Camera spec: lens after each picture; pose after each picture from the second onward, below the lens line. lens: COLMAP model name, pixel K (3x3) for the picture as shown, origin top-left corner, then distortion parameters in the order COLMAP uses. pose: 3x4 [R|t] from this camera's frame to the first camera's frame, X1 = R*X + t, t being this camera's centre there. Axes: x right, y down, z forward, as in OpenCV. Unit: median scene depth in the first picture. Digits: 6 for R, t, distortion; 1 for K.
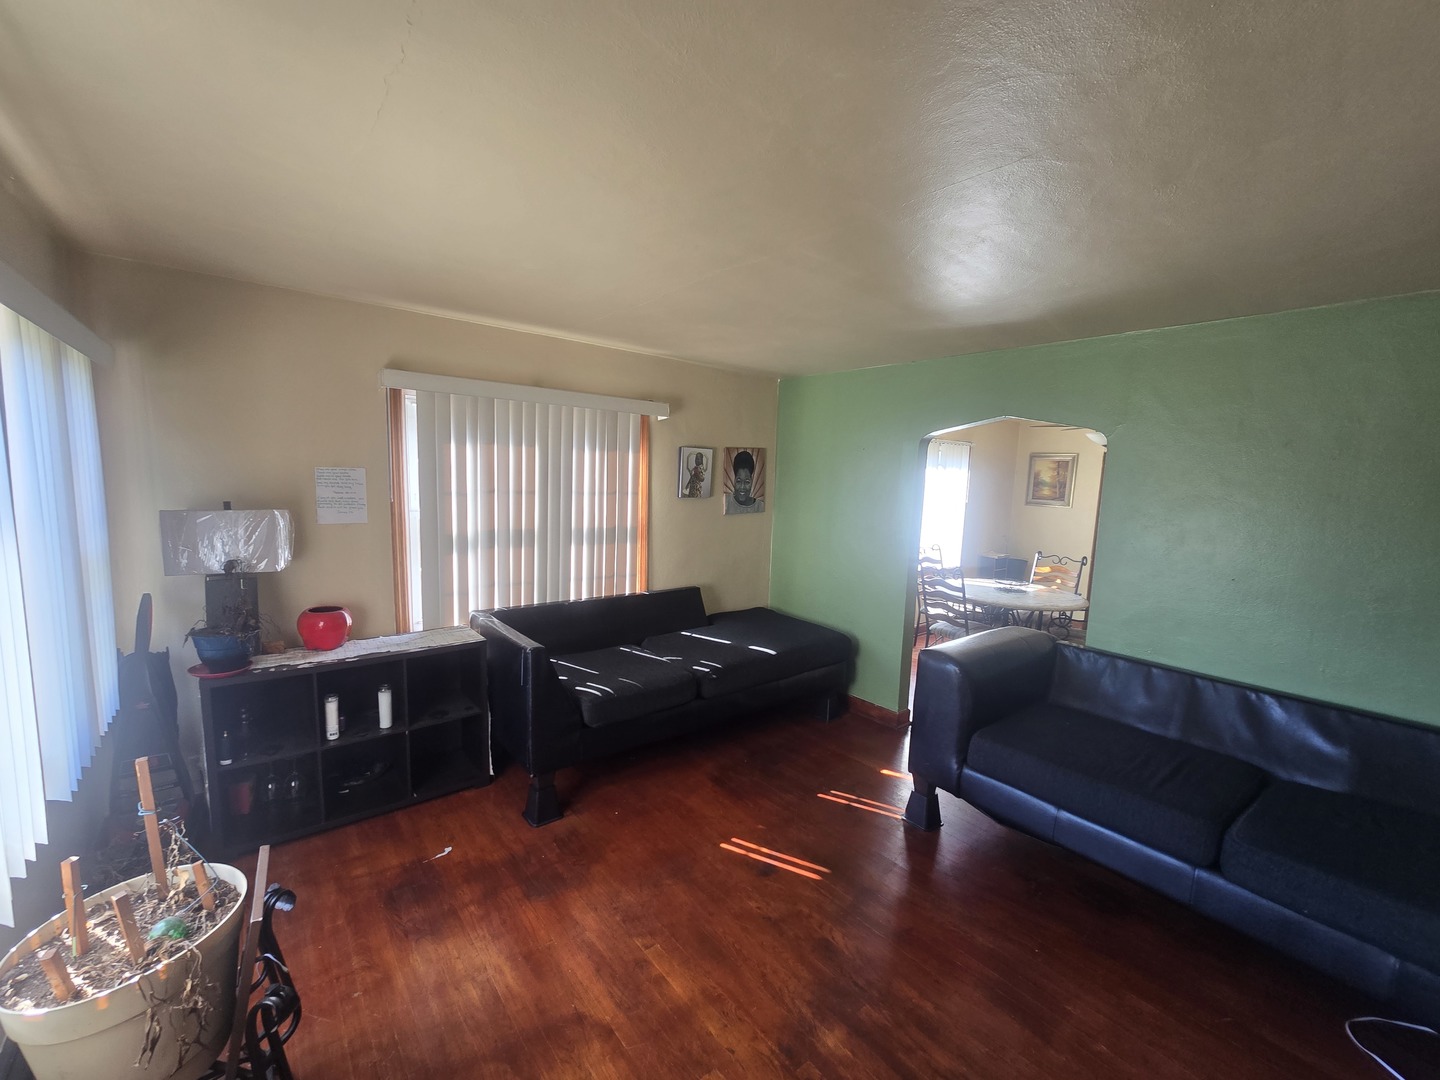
lens RADIAL K [[587.6, 0, 715.1], [0, 587.6, 546.4], [0, 0, 1]] dist [-0.011277, 0.004924]
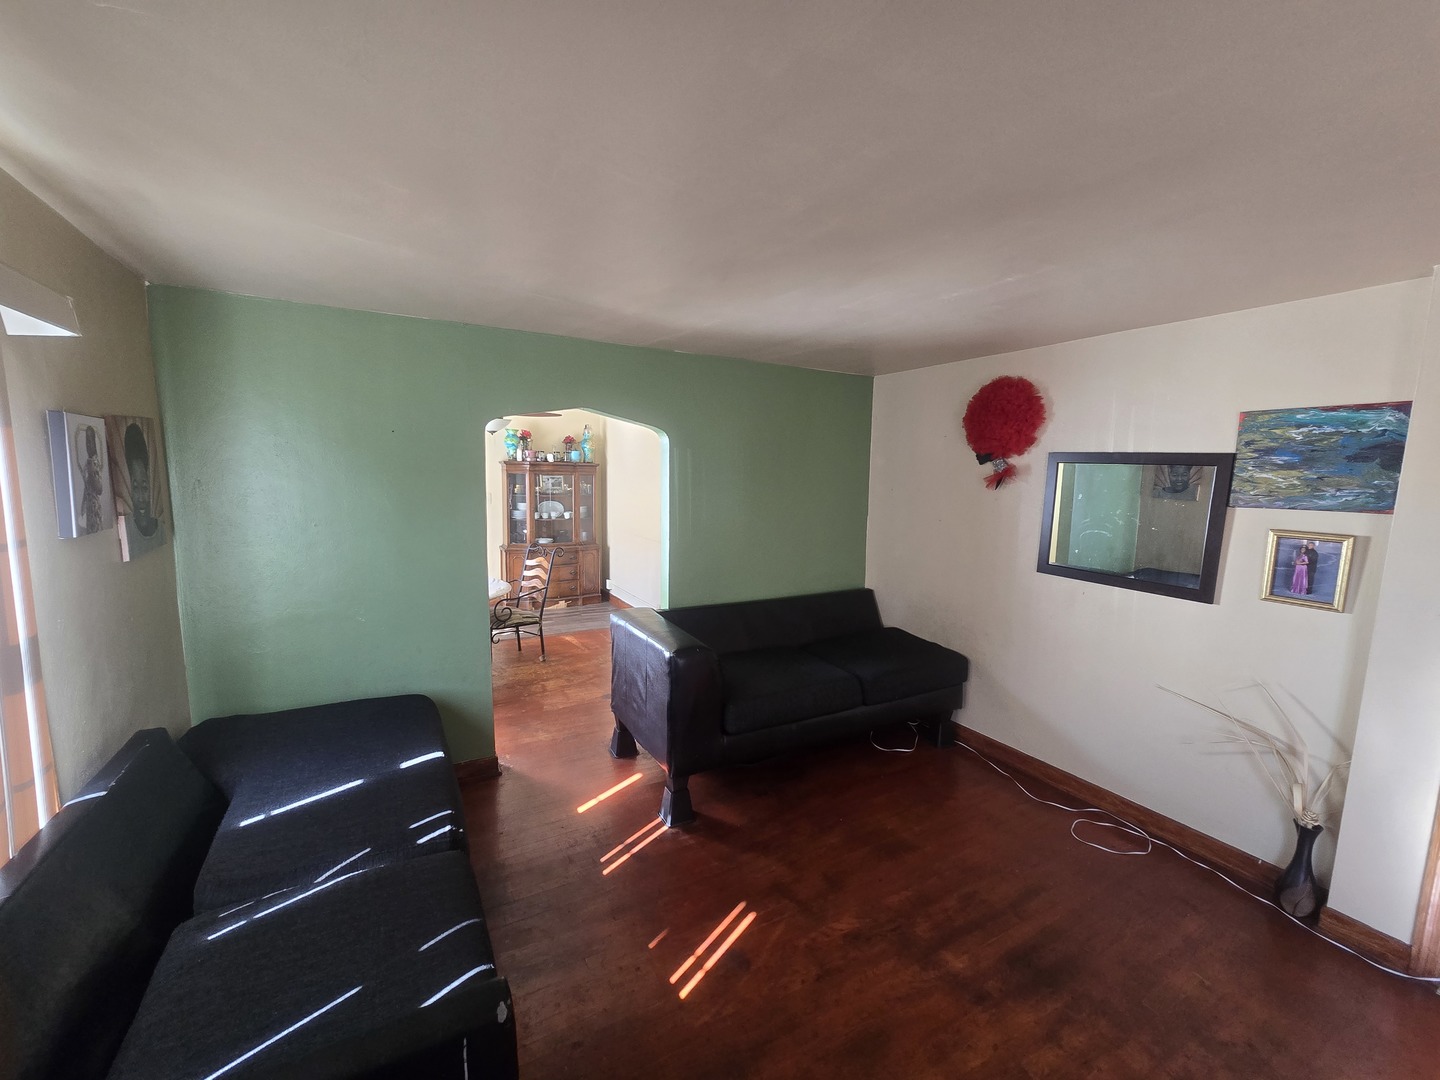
lens RADIAL K [[614.6, 0, 720.0], [0, 614.6, 540.0], [0, 0, 1]] dist [-0.011801, 0.000286]
pose [[0.174007, -0.162620, 0.971224, -0.439552], [0.133793, 0.981029, 0.140291, -0.092138], [-0.975613, 0.105532, 0.192463, 0.557219]]
